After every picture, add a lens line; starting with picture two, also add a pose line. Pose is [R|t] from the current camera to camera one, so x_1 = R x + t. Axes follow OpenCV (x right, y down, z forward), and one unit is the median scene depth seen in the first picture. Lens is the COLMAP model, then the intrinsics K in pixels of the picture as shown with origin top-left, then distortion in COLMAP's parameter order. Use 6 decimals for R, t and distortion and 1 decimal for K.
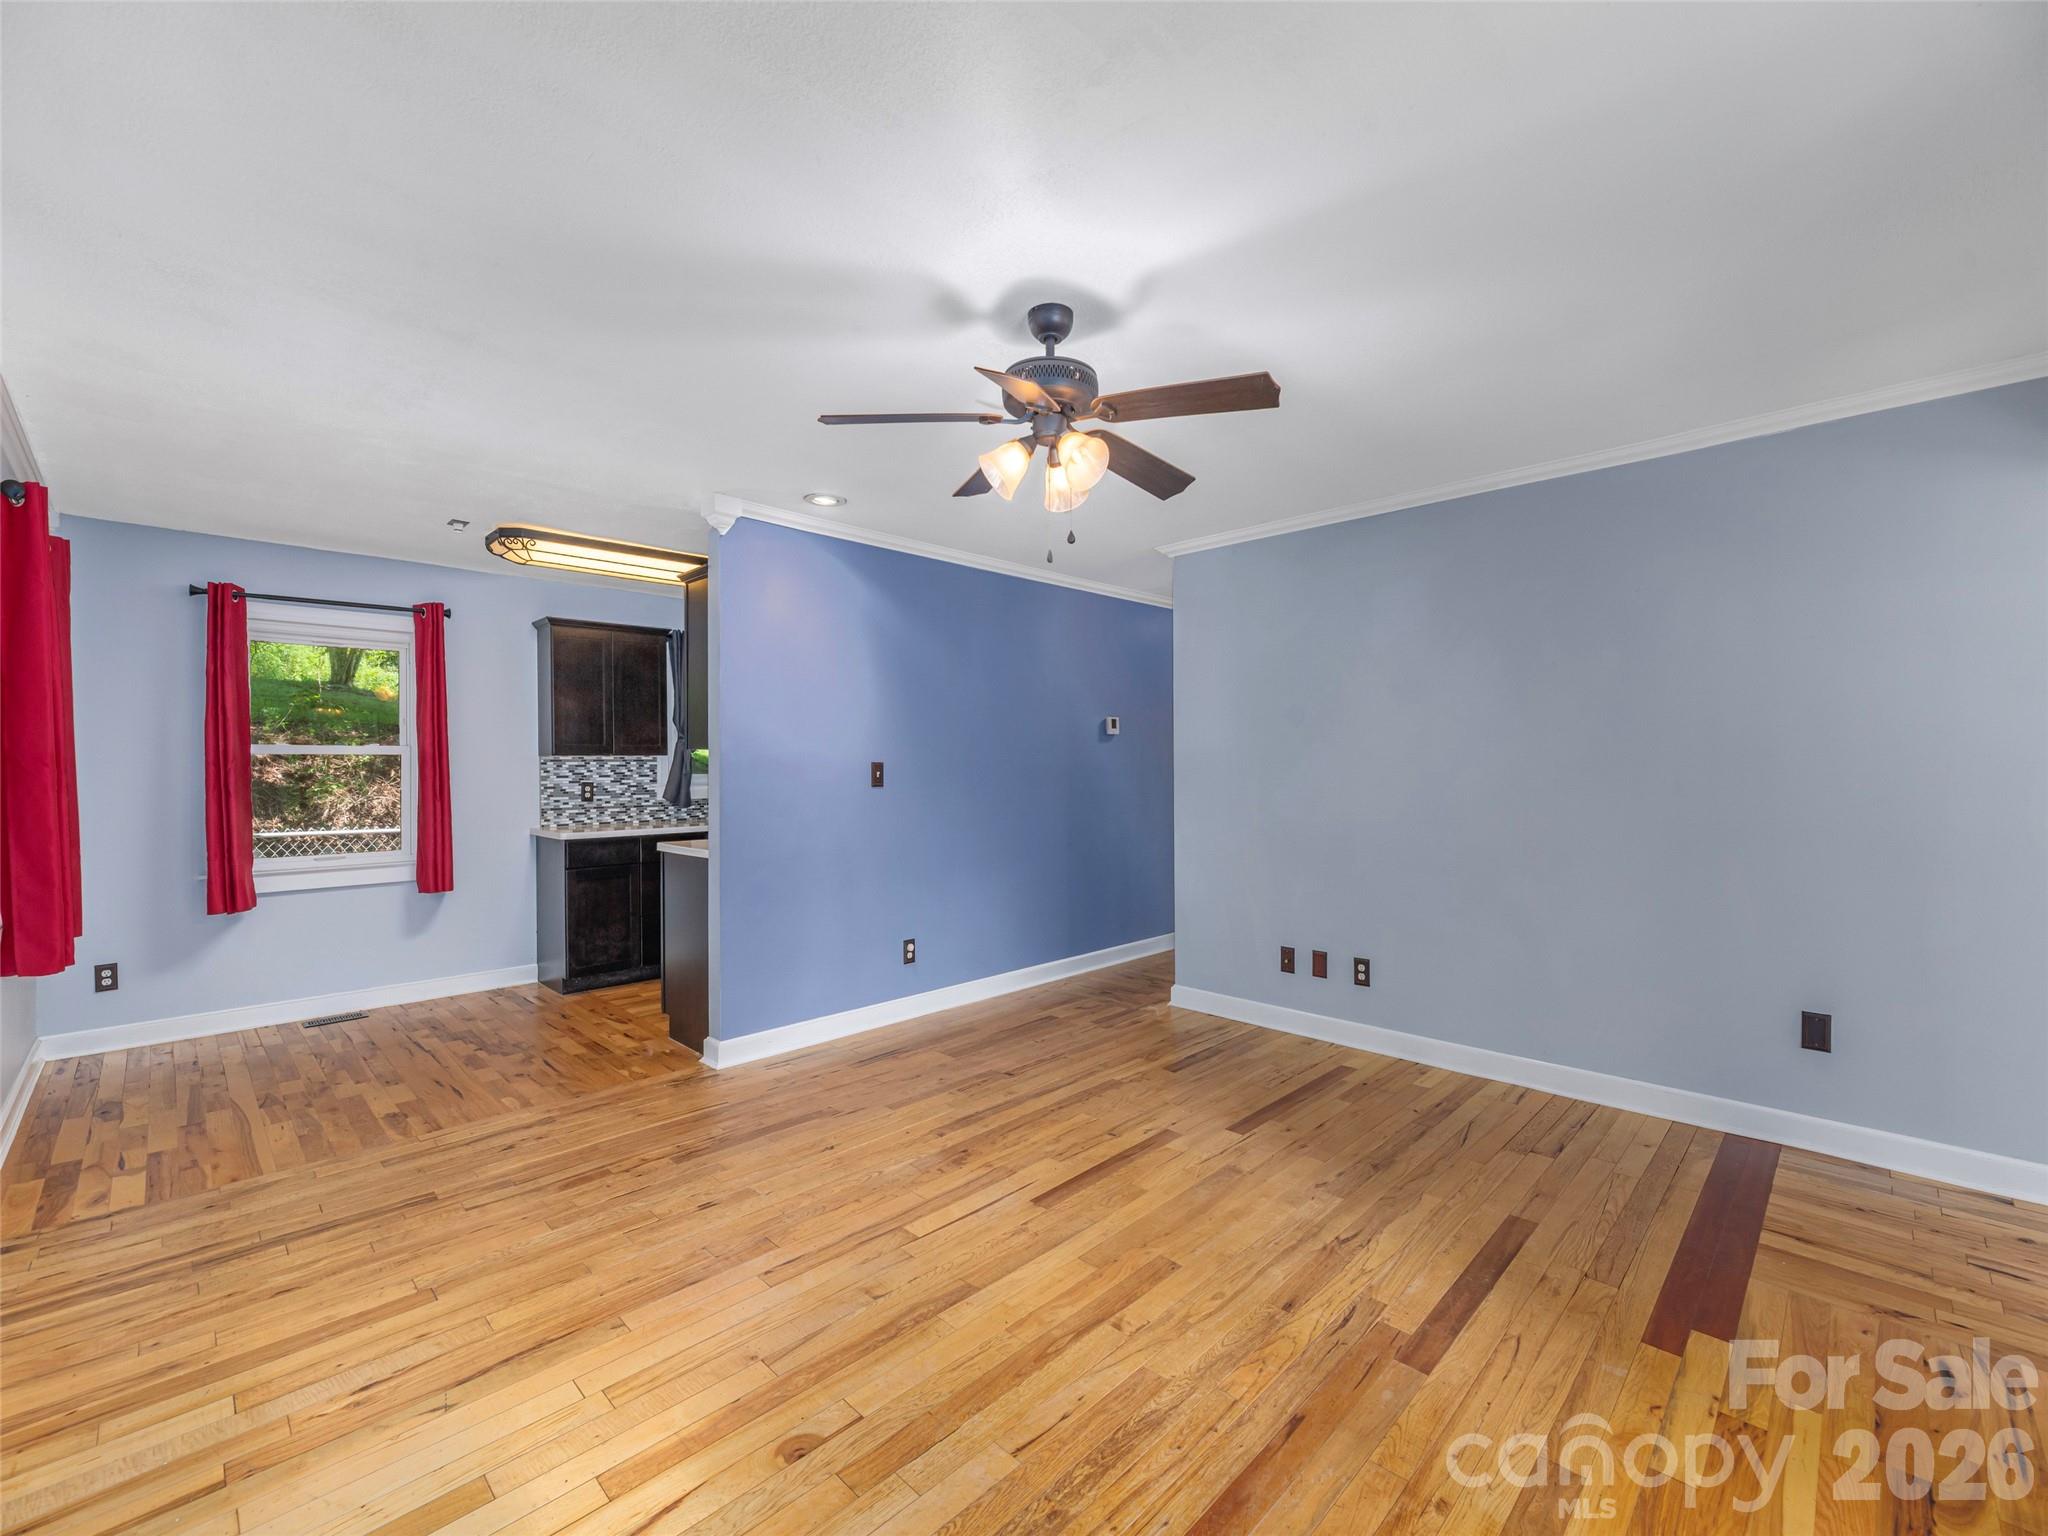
lens RADIAL K [[848.4, 0, 1021.3], [0, 848.4, 778.0], [0, 0, 1]] dist [0.003839, 0.000451]
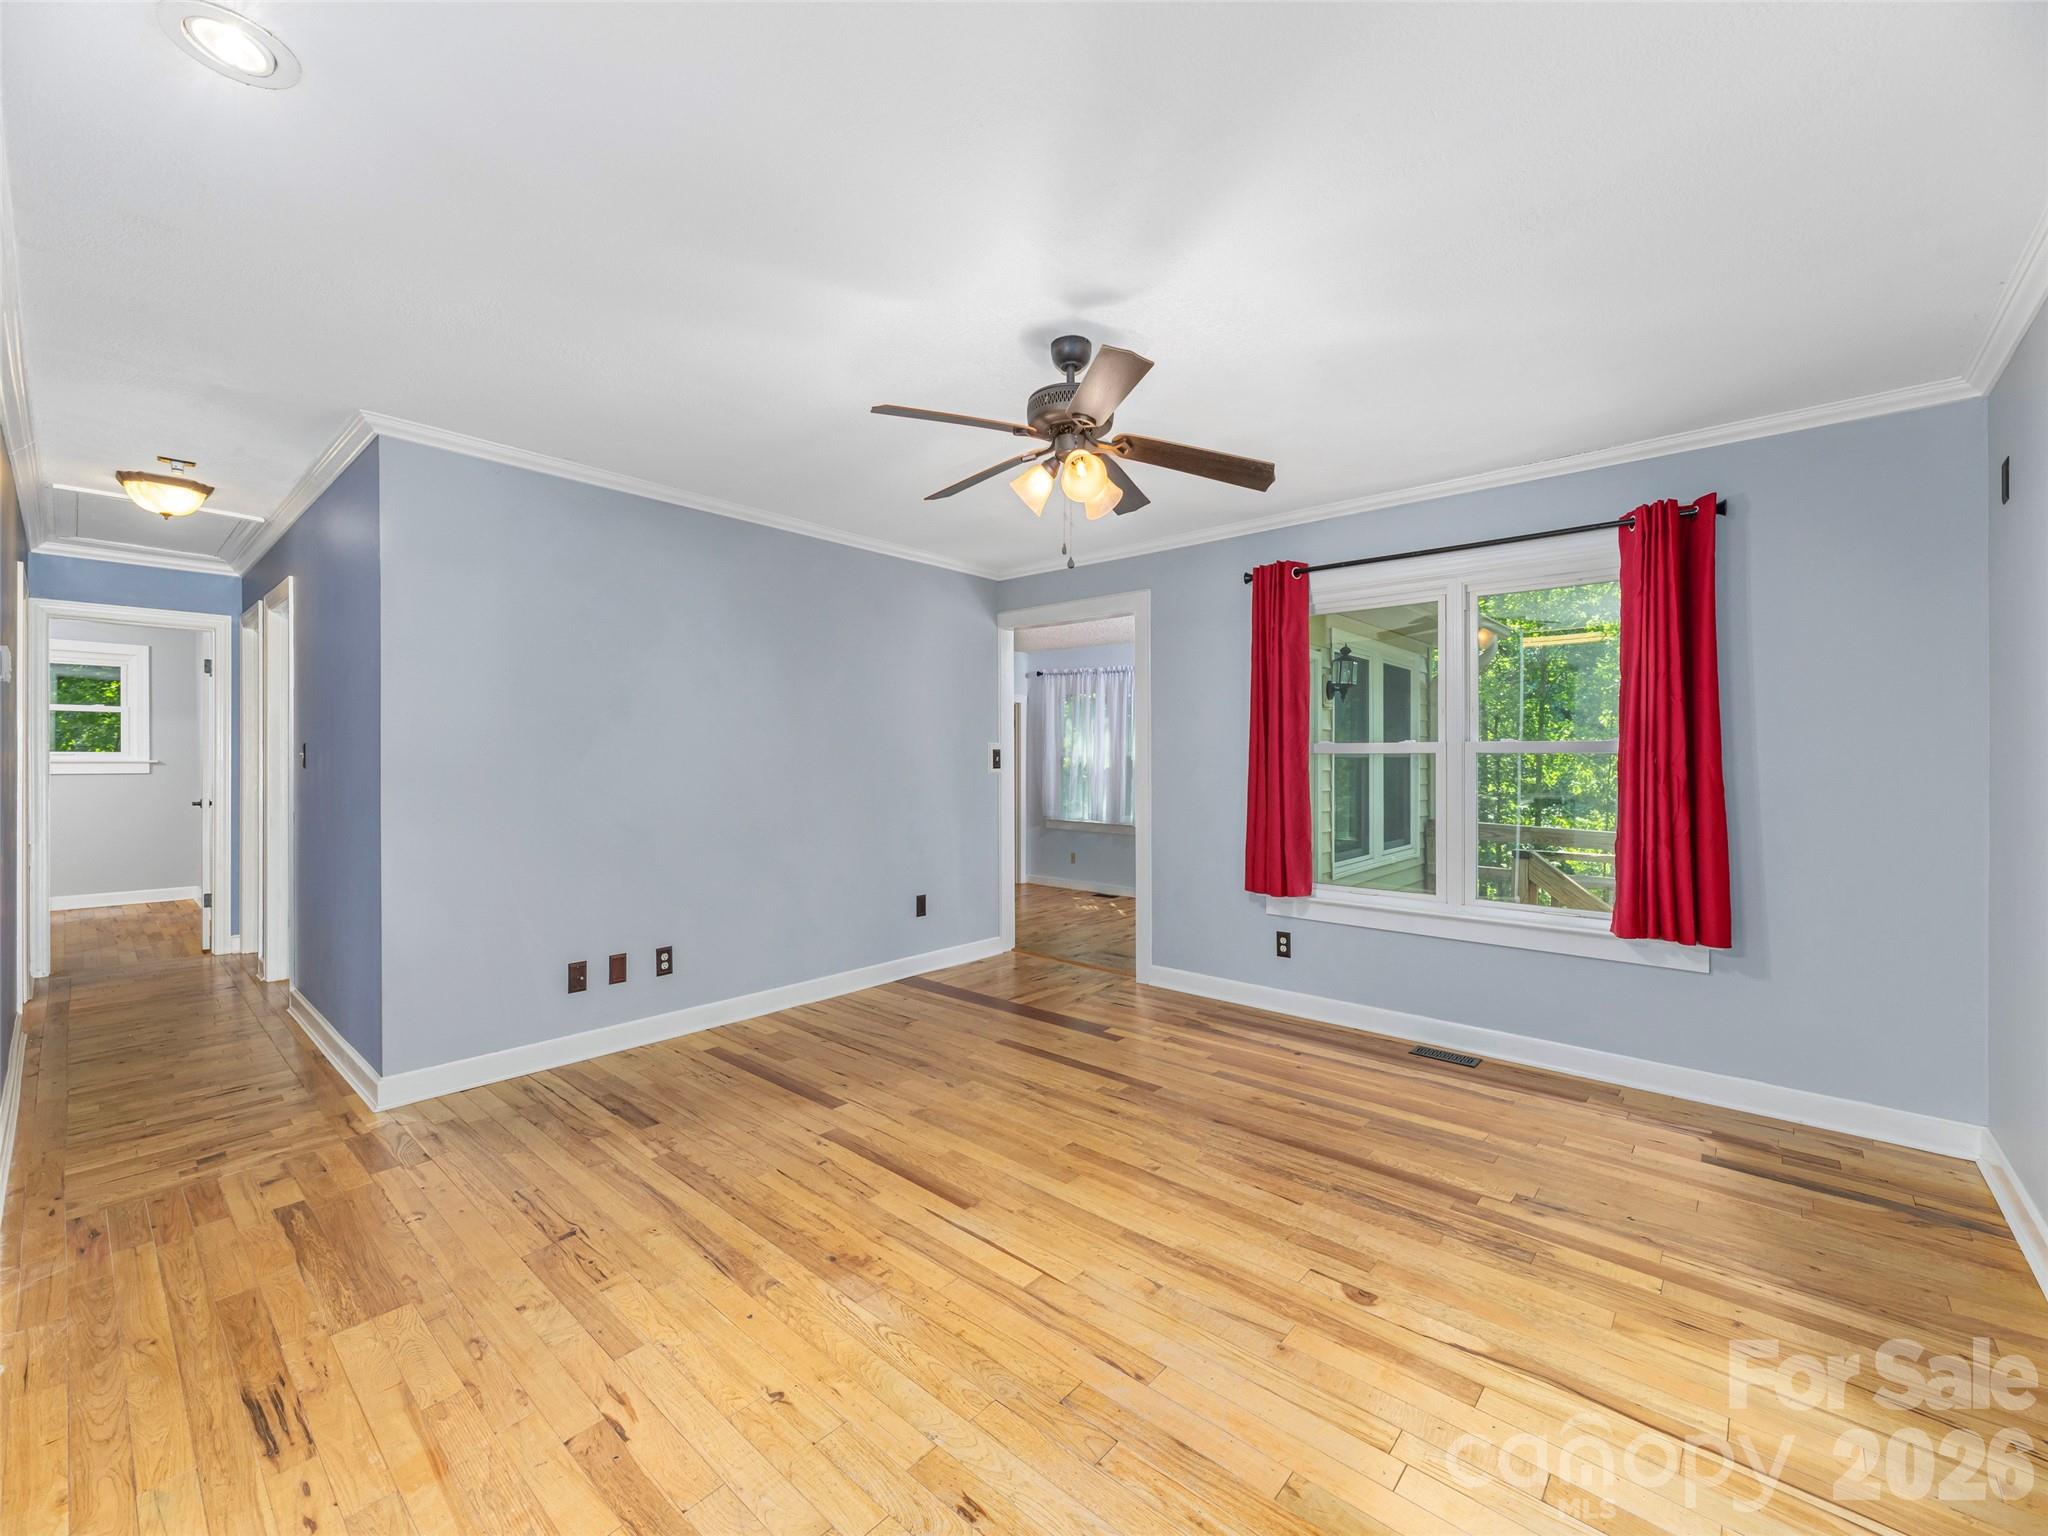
lens RADIAL K [[848.4, 0, 1020.9], [0, 848.4, 761.0], [0, 0, 1]] dist [0.003839, 0.000451]
pose [[-0.053813, 0.002569, 0.998548, -0.800130], [0.007362, 0.999971, -0.002176, 0.001709], [-0.998524, 0.007234, -0.053830, 0.841137]]
